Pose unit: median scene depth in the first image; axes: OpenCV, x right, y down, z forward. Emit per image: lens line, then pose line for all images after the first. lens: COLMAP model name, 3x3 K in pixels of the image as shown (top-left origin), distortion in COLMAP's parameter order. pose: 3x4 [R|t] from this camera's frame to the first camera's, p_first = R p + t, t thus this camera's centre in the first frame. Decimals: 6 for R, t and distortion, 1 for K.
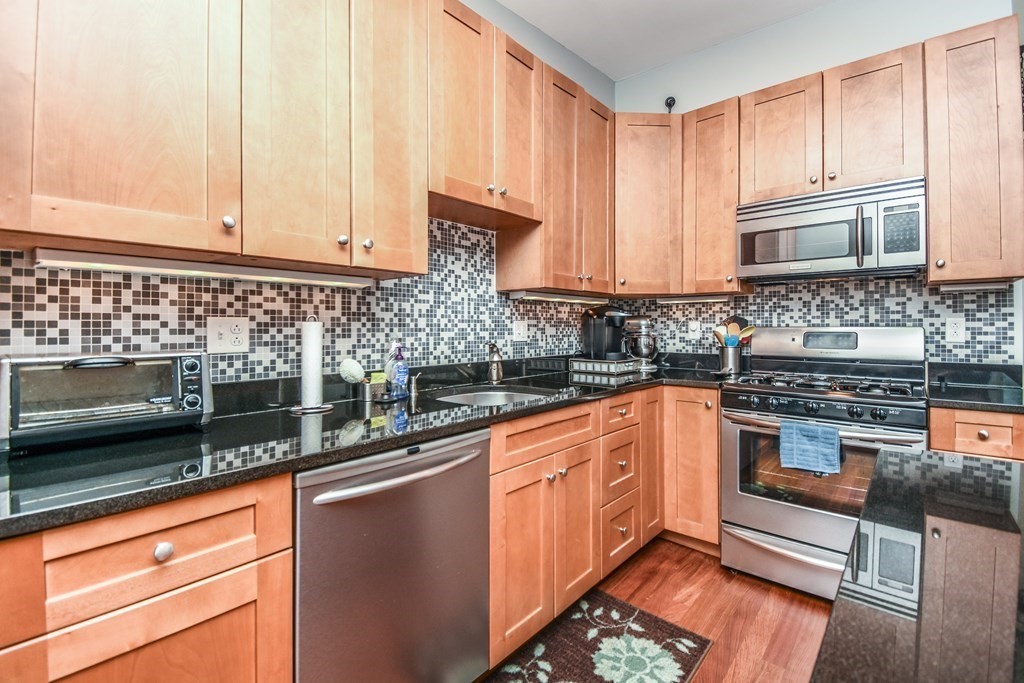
lens RADIAL K [[458.7, 0, 514.8], [0, 458.7, 324.2], [0, 0, 1]] dist [0.029767, -0.026424]
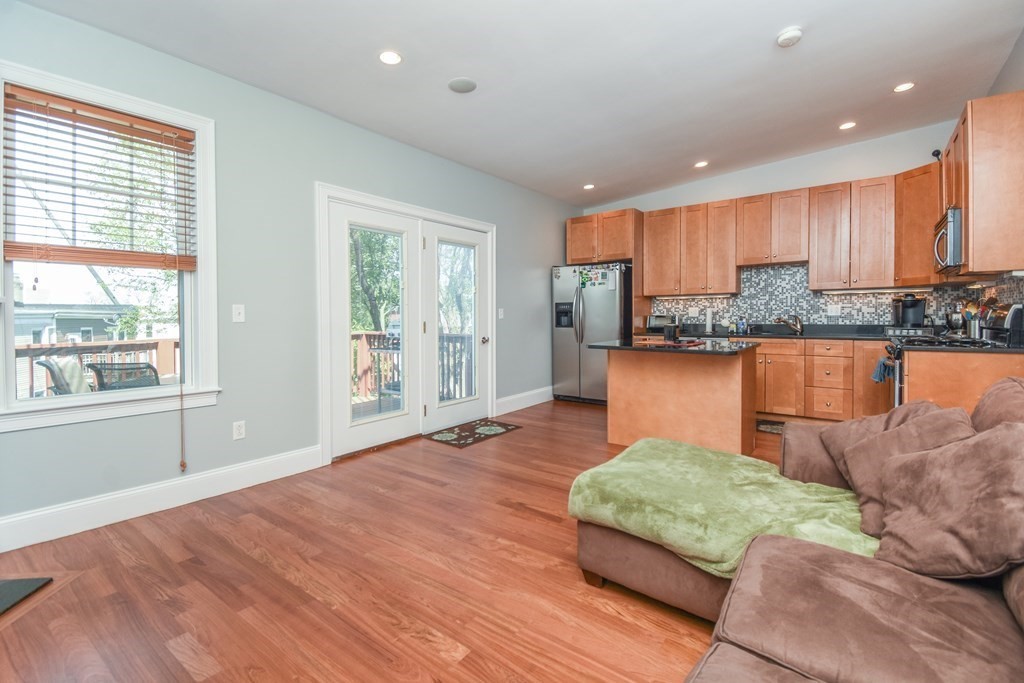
lens RADIAL K [[427.3, 0, 515.9], [0, 427.3, 324.3], [0, 0, 1]] dist [0.011458, -0.018814]
pose [[0.048008, 0.018736, -0.998671, 2.039496], [0.012800, 0.999730, 0.019372, 0.026041], [0.998765, -0.013713, 0.047755, -0.492999]]
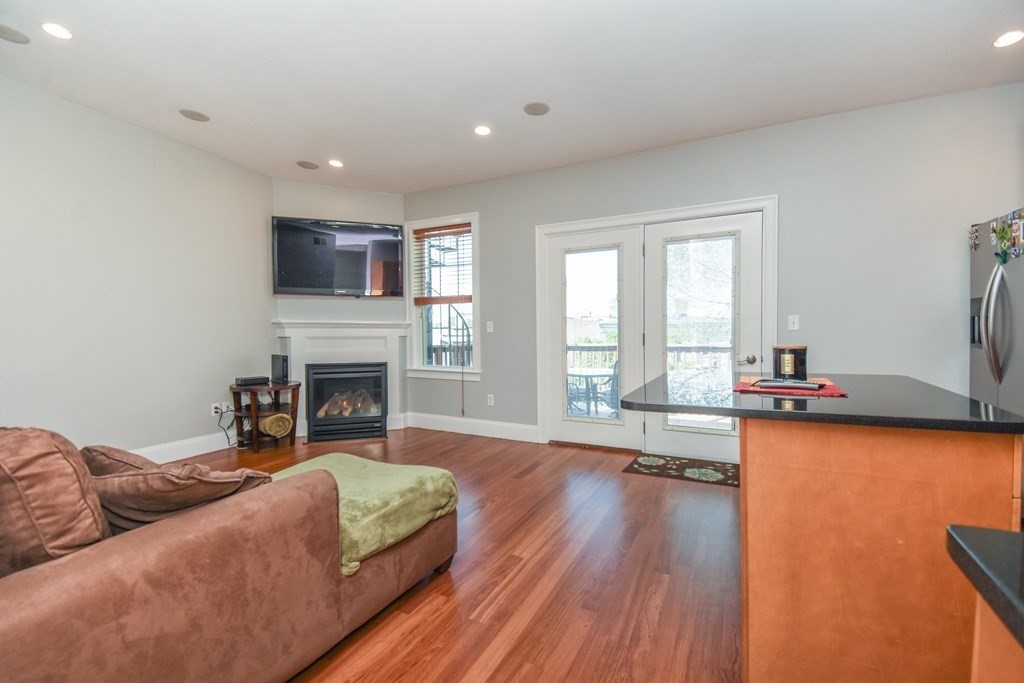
lens RADIAL K [[443.2, 0, 518.2], [0, 443.2, 342.2], [0, 0, 1]] dist [0.030533, -0.022966]
pose [[-0.970744, 0.017658, -0.239465, 1.087138], [0.012614, 0.999665, 0.022581, 0.032589], [0.239783, 0.018899, -0.970642, 0.852537]]
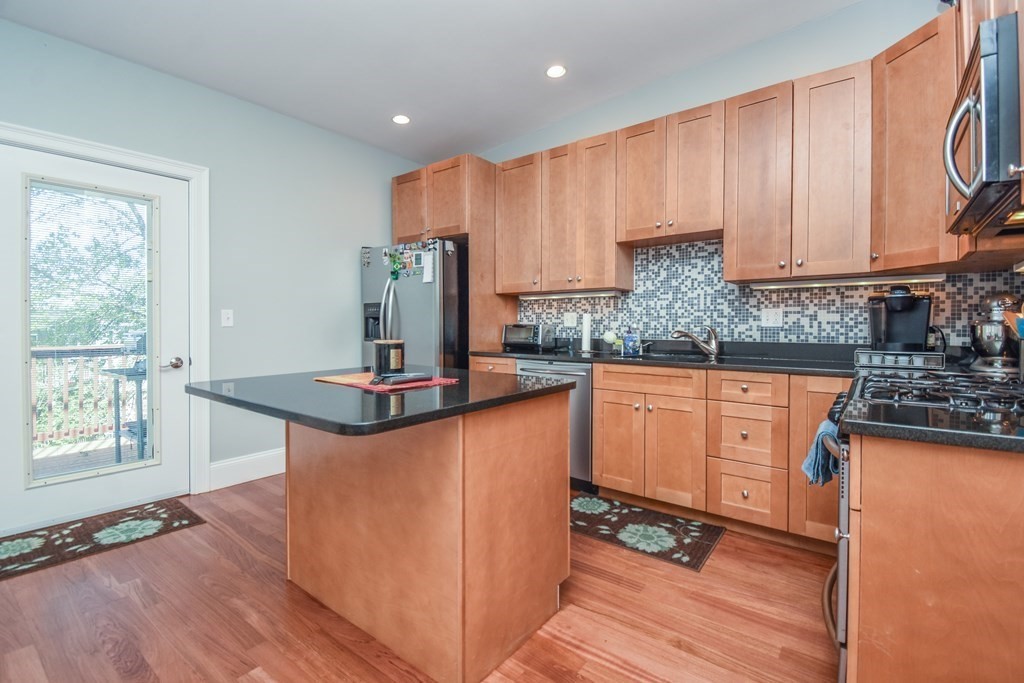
lens RADIAL K [[445.5, 0, 515.5], [0, 445.5, 329.7], [0, 0, 1]] dist [0.022881, -0.022876]
pose [[0.060613, 0.008673, -0.998124, 1.240171], [0.002550, 0.999958, 0.008844, 0.038649], [0.998158, -0.003081, 0.060588, 0.366482]]
